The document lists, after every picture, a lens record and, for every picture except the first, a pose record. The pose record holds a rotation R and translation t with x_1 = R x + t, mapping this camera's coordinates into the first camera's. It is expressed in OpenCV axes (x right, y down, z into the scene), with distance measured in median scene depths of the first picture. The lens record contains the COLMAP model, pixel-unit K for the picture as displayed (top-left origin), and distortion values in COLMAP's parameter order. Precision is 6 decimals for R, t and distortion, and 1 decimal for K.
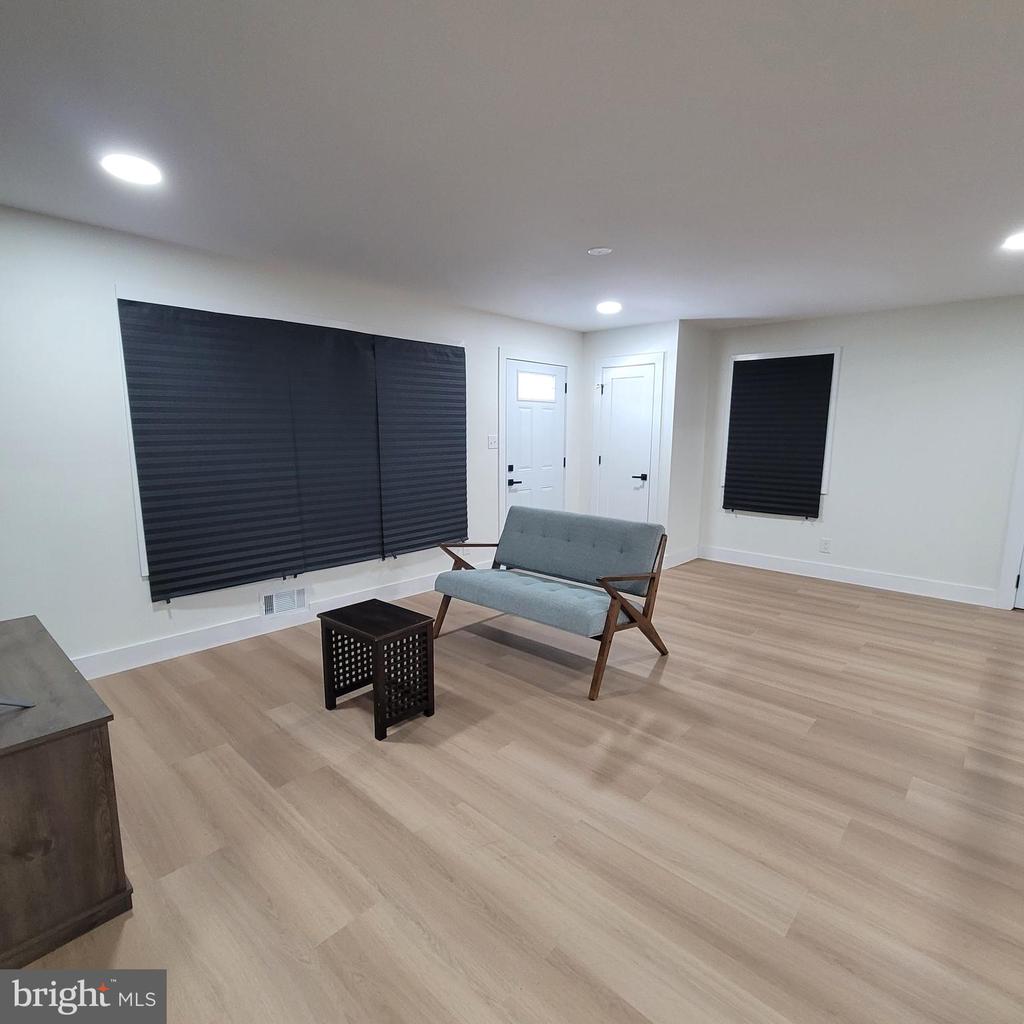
lens RADIAL K [[560.2, 0, 511.5], [0, 560.2, 513.8], [0, 0, 1]] dist [0.000379, -0.002547]
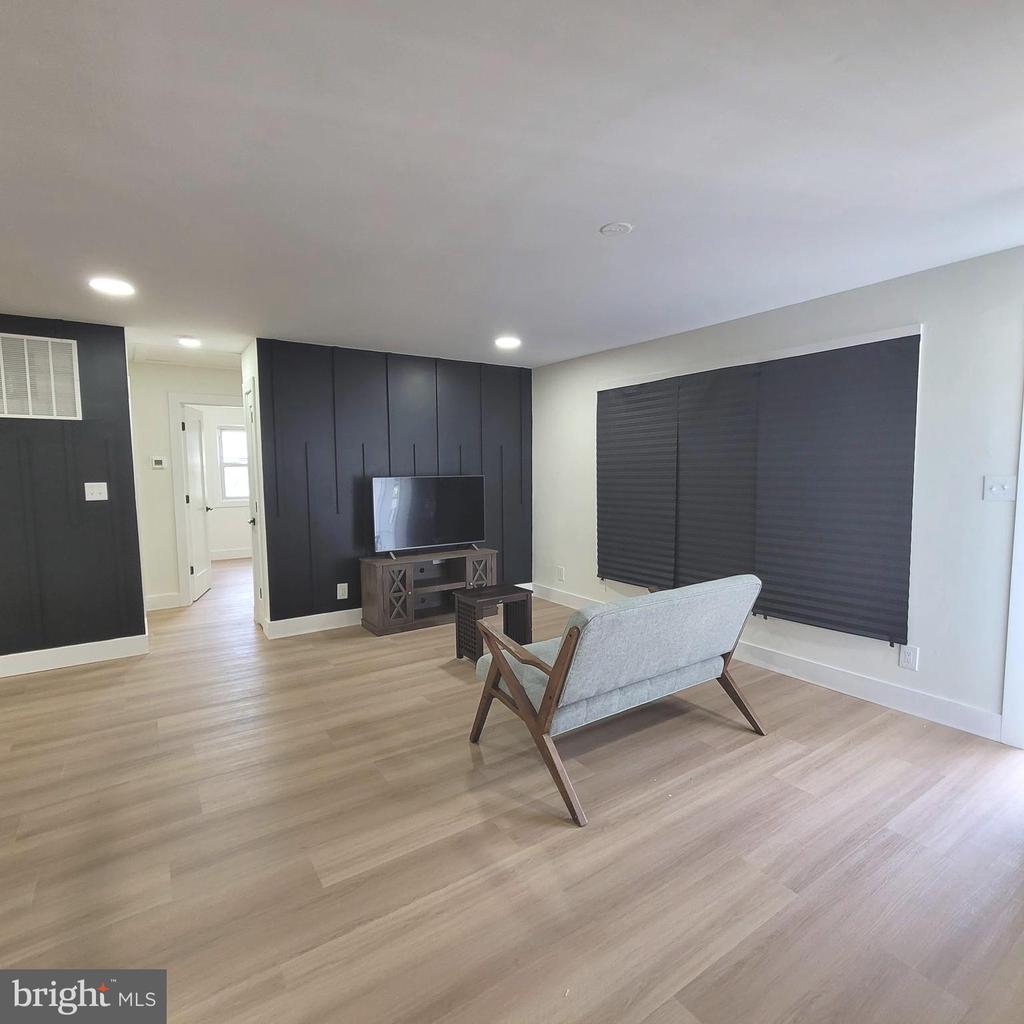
lens RADIAL K [[560.2, 0, 511.0], [0, 560.2, 513.3], [0, 0, 1]] dist [0.000379, -0.002547]
pose [[-0.229991, 0.071050, -0.970596, 1.055324], [-0.143638, 0.983930, 0.106062, -0.171091], [0.962534, 0.163808, -0.216090, 1.216764]]
